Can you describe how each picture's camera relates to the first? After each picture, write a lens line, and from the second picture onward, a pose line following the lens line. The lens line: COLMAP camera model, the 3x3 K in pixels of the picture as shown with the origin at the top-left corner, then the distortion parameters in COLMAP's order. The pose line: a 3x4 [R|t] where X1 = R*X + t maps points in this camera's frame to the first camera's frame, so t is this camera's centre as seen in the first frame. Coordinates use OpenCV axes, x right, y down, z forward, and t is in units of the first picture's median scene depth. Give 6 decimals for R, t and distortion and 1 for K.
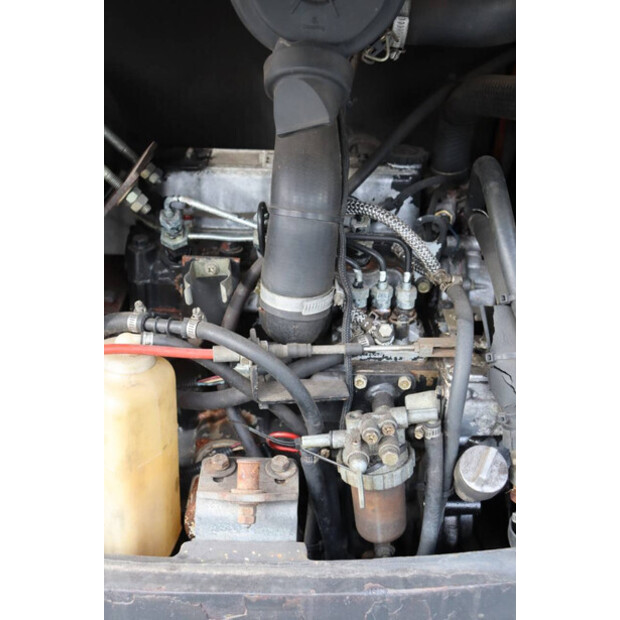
lens RADIAL K [[935.6, 0, 314.0], [0, 935.6, 310.5], [0, 0, 1]] dist [0.090339, 0.000000]
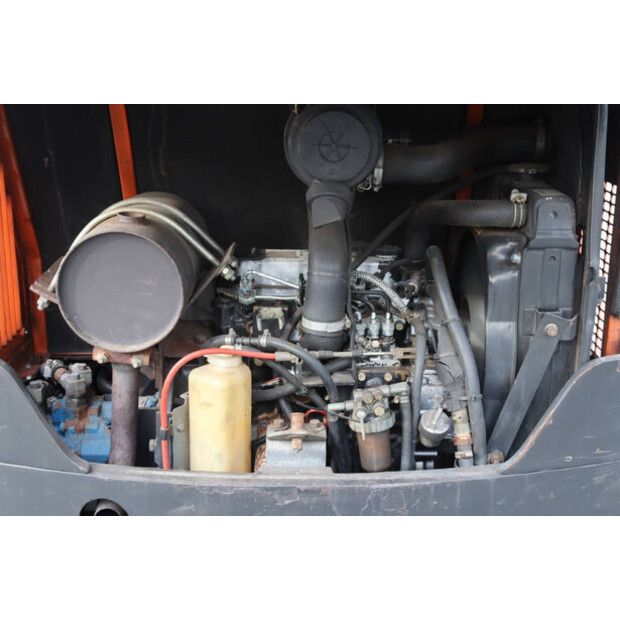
lens RADIAL K [[1641.0, 0, 312.7], [0, 1641.0, 310.9], [0, 0, 1]] dist [0.705362, 0.000000]
pose [[0.999803, -0.014341, 0.013754, -0.078361], [0.017041, 0.974824, -0.222325, 0.628327], [-0.010219, 0.222515, 0.974876, -1.935179]]
